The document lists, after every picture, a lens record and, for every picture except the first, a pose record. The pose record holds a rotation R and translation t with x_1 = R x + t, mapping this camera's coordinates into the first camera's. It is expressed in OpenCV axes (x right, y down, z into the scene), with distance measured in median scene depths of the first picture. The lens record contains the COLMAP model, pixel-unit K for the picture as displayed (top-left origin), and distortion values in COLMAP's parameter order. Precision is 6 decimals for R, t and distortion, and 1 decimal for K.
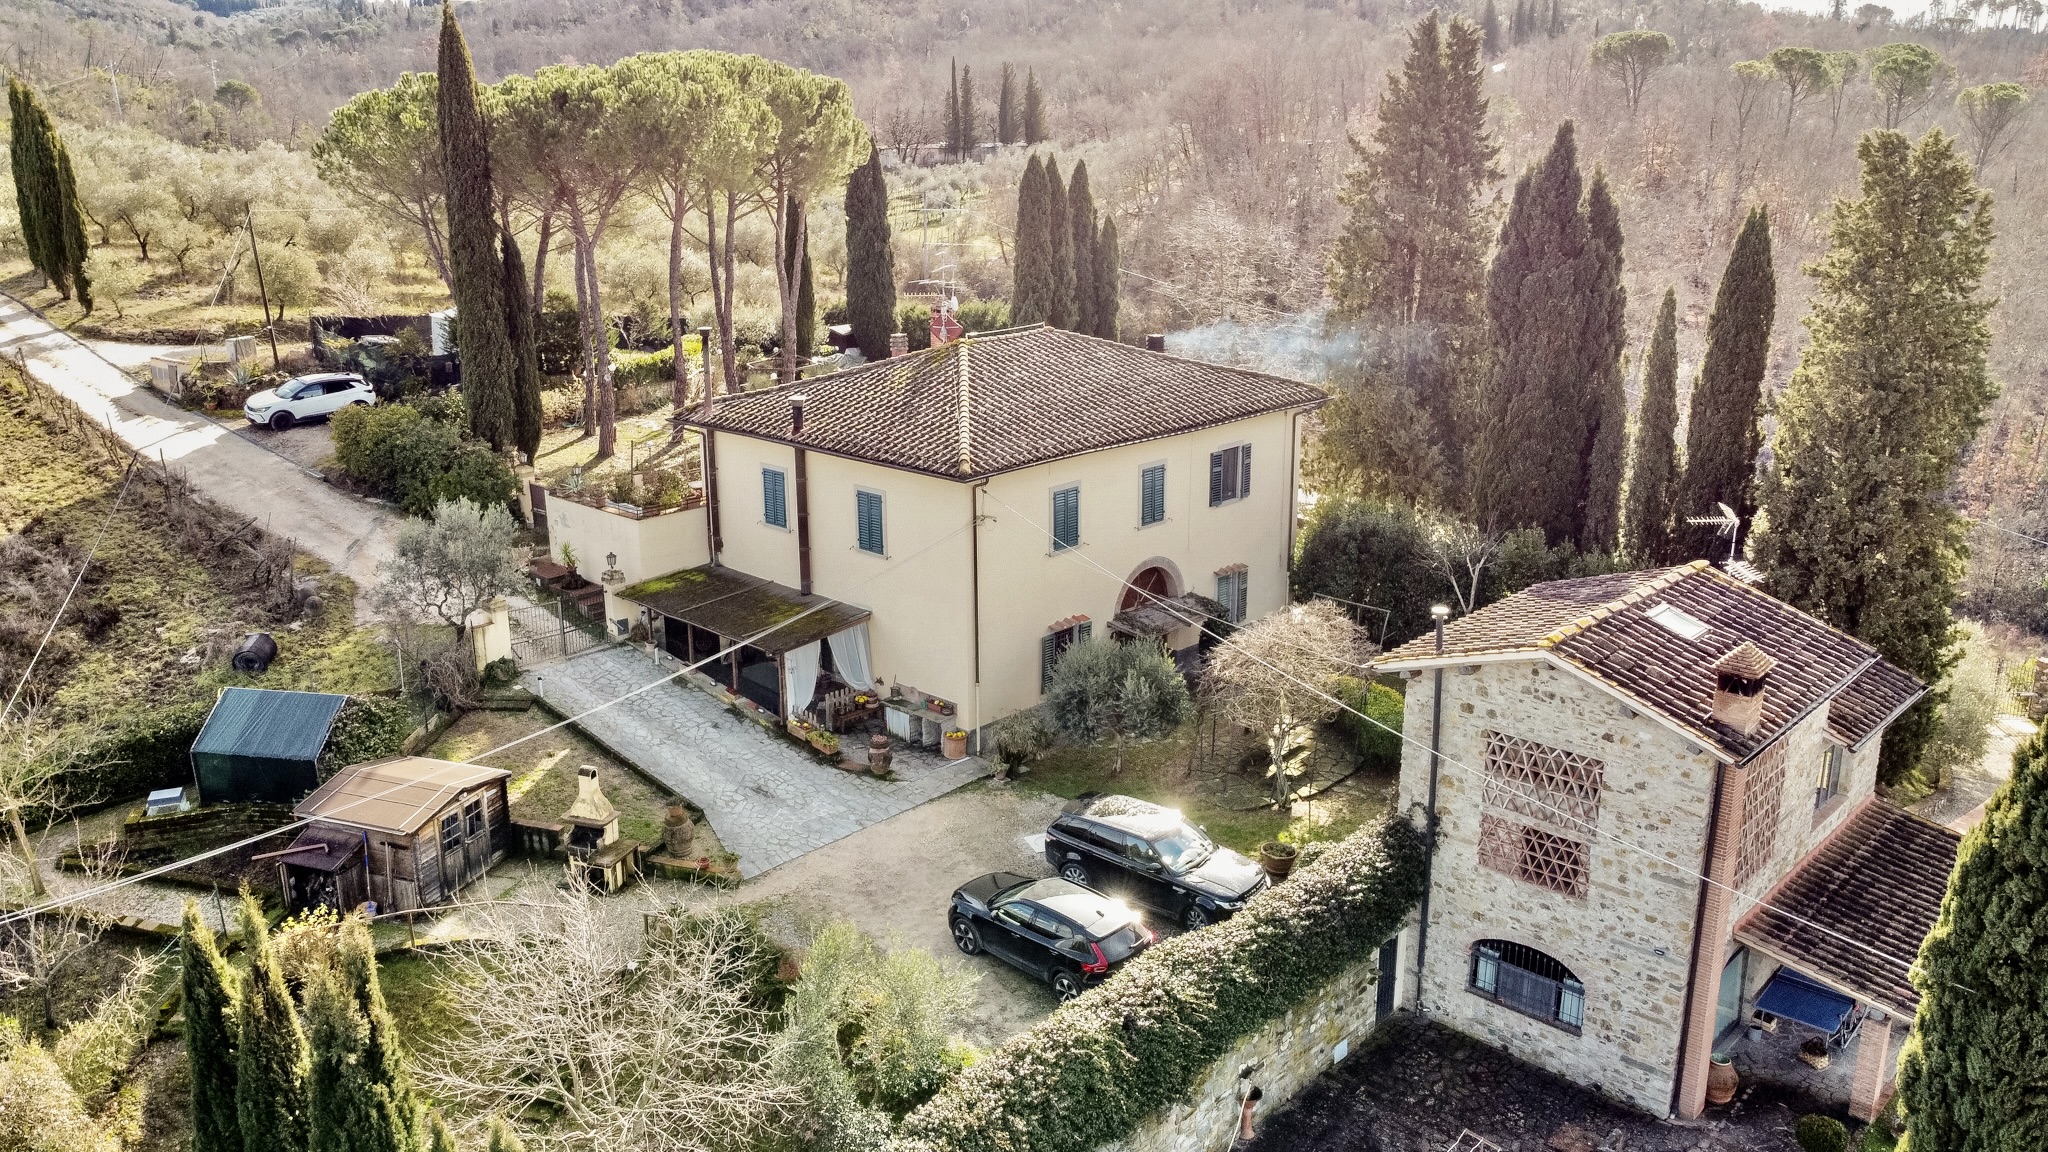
lens RADIAL K [[1529.5, 0, 1021.2], [0, 1529.5, 584.8], [0, 0, 1]] dist [0.003428, -0.003636]
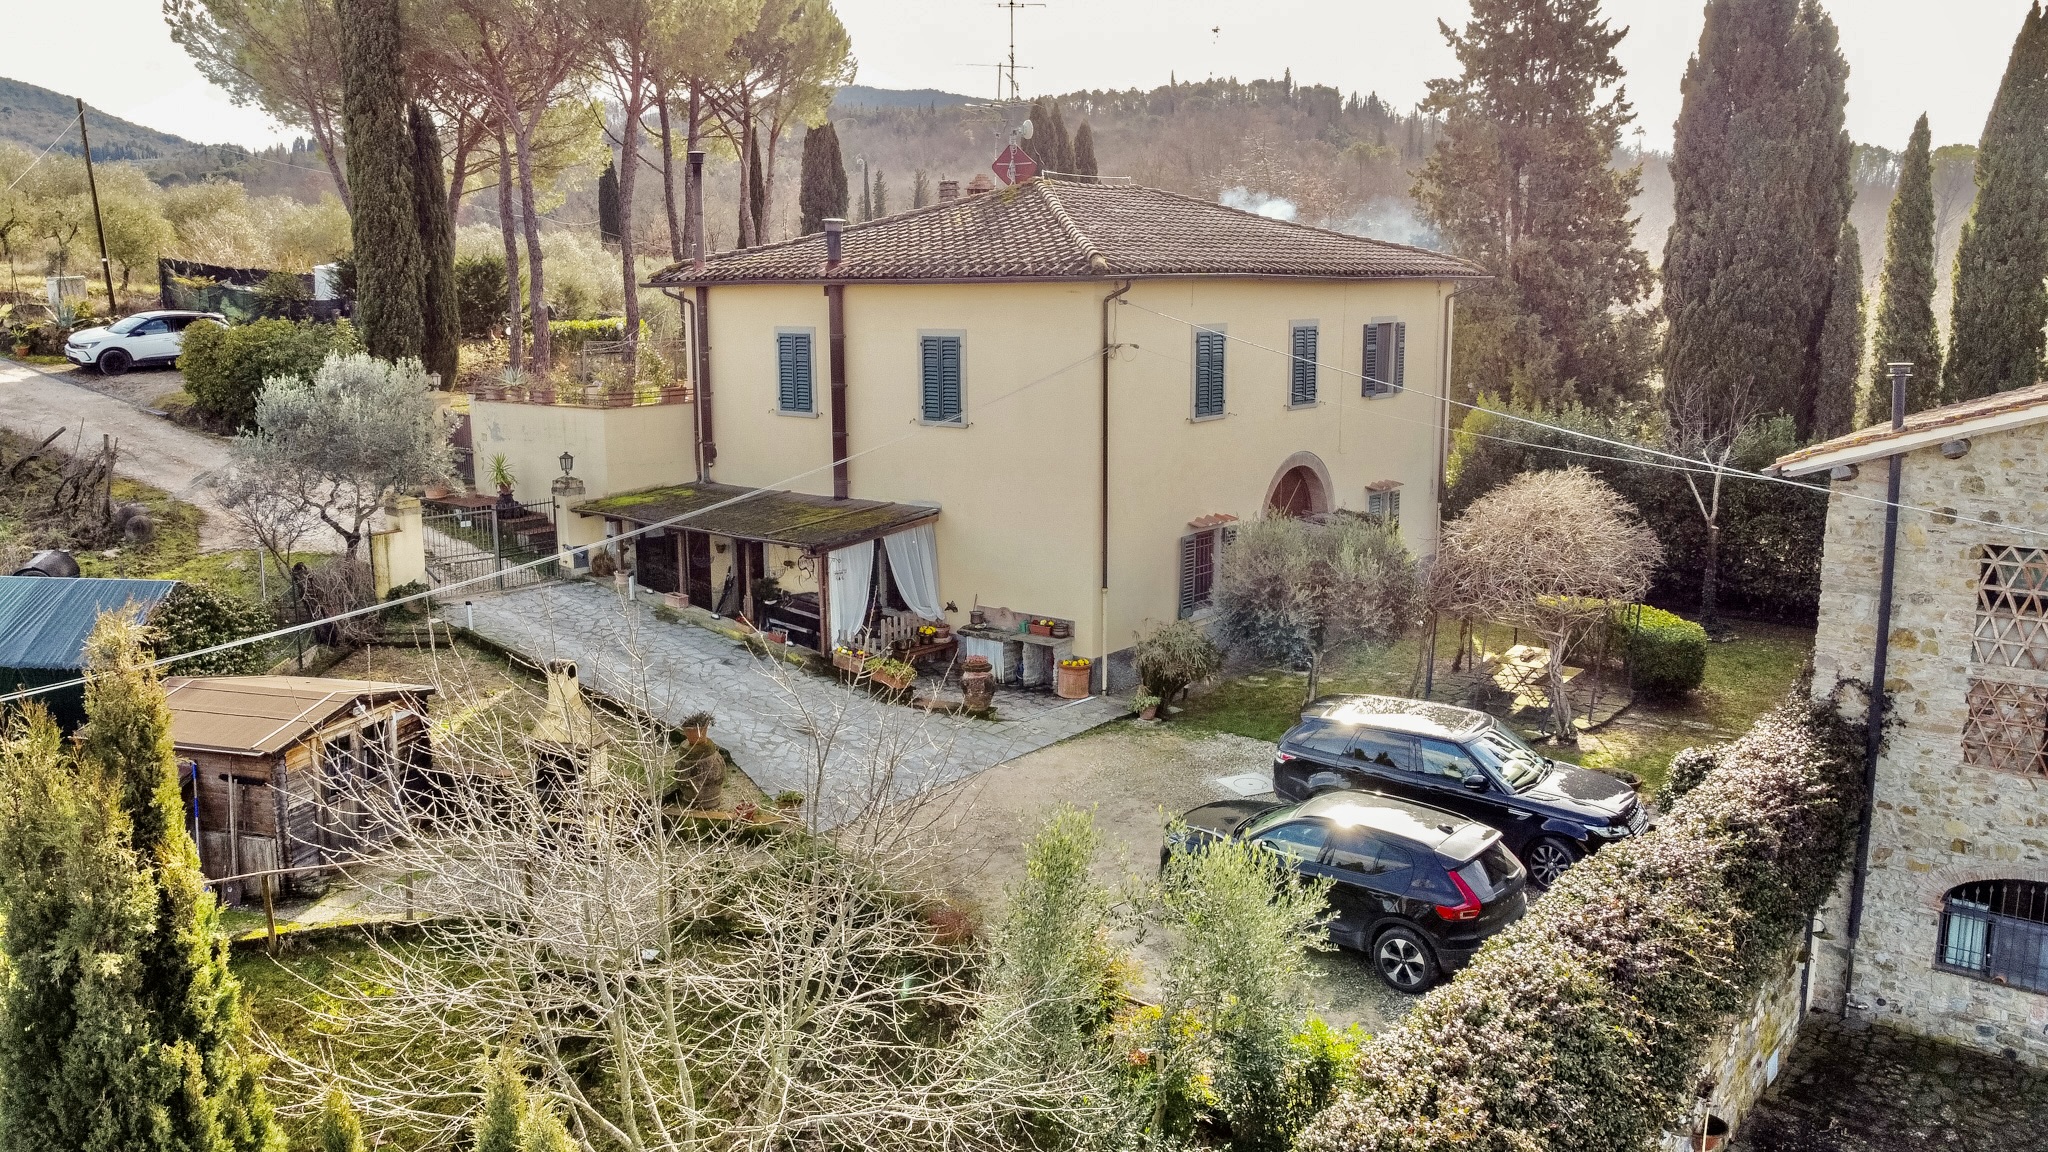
lens RADIAL K [[1541.8, 0, 1024.0], [0, 1541.8, 576.0], [0, 0, 1]] dist [0.000648, -0.005721]
pose [[0.997349, -0.013522, 0.071506, -0.113326], [0.020729, 0.994666, -0.101039, 0.125652], [-0.069758, 0.102254, 0.992309, 0.287061]]
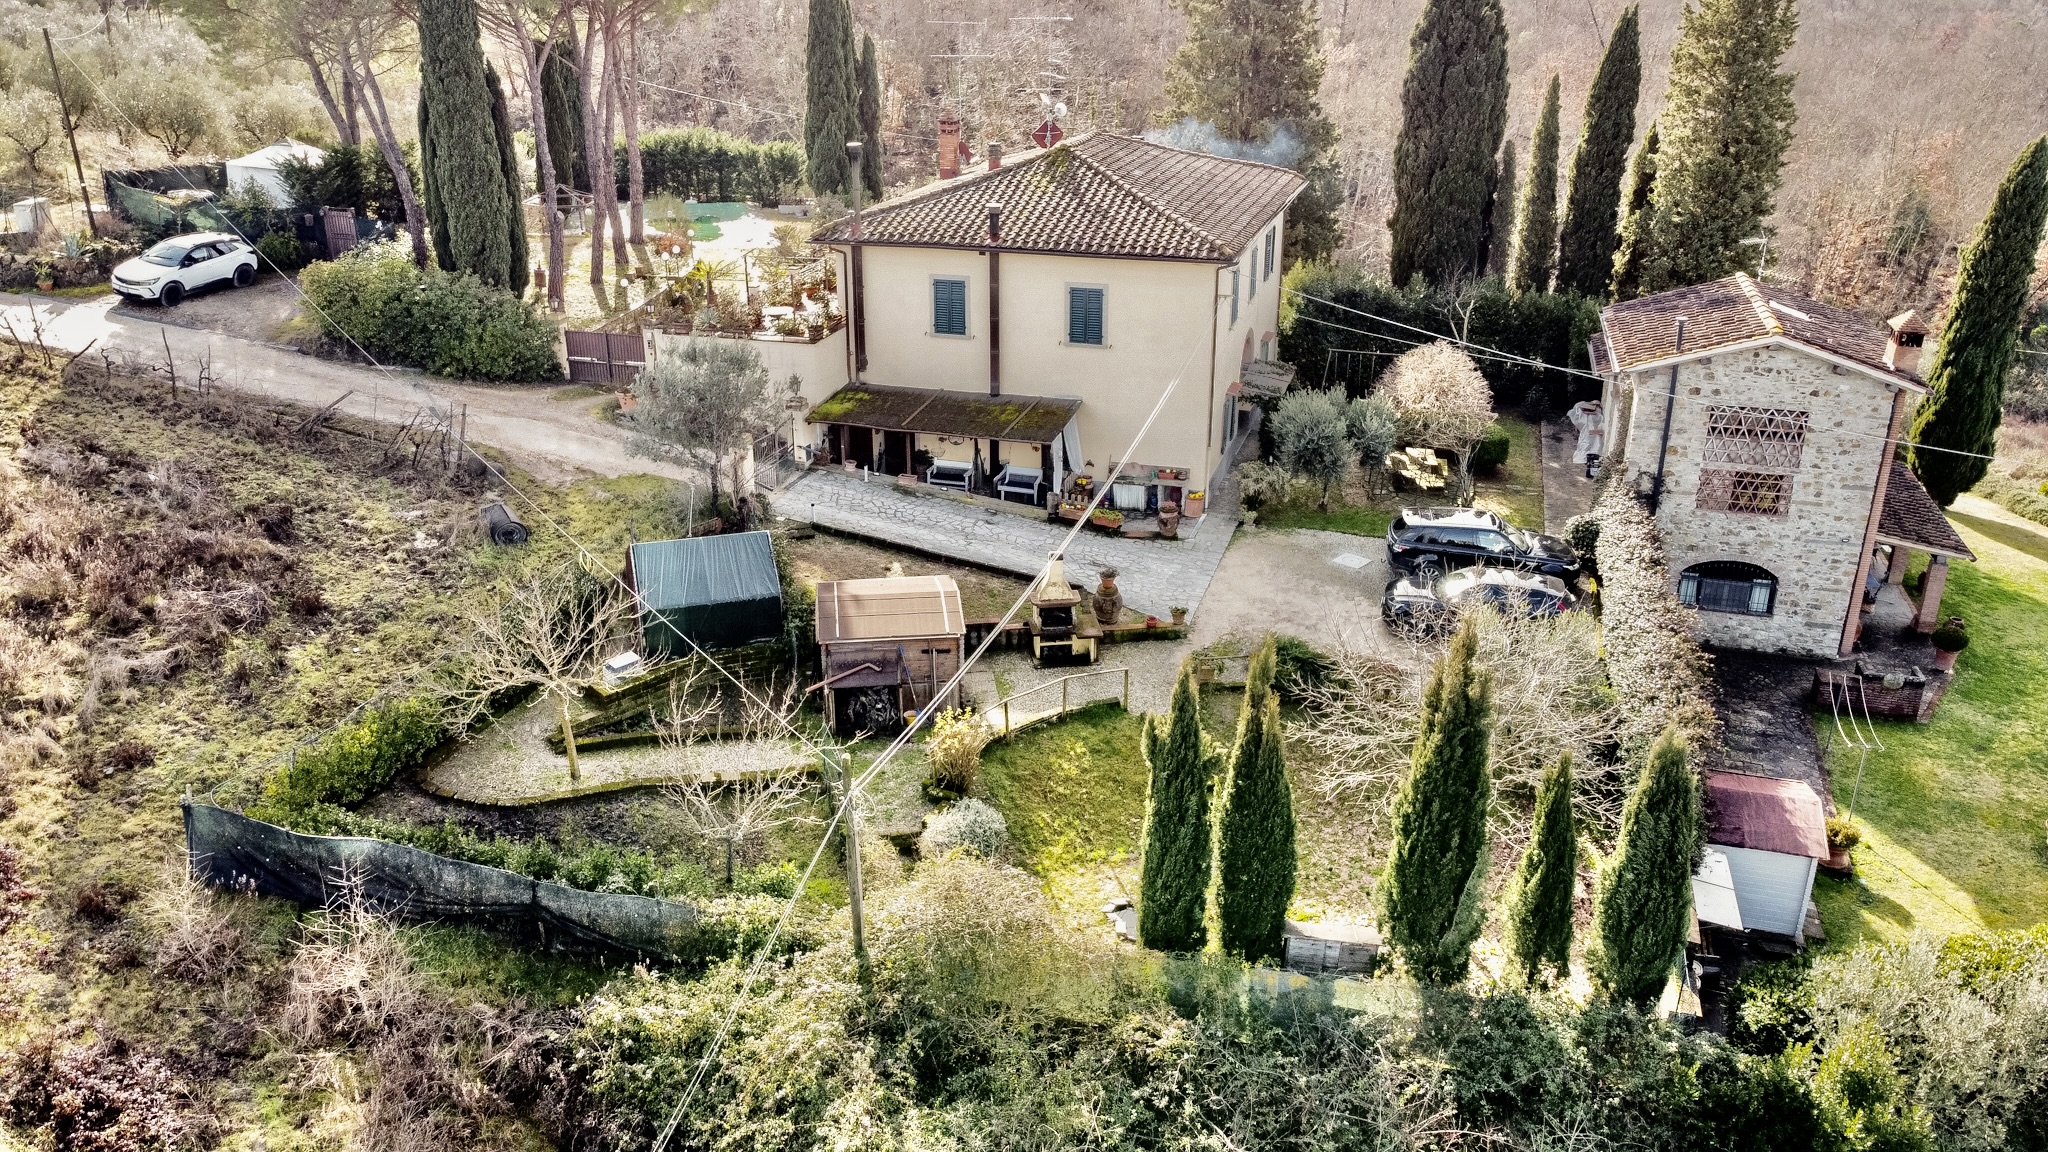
lens RADIAL K [[1518.4, 0, 1018.9], [0, 1518.4, 564.7], [0, 0, 1]] dist [0.008965, -0.000159]
pose [[0.893586, -0.166034, 0.417058, -0.619403], [0.125595, 0.984450, 0.122818, -0.005590], [-0.430965, -0.057368, 0.900543, 0.040223]]
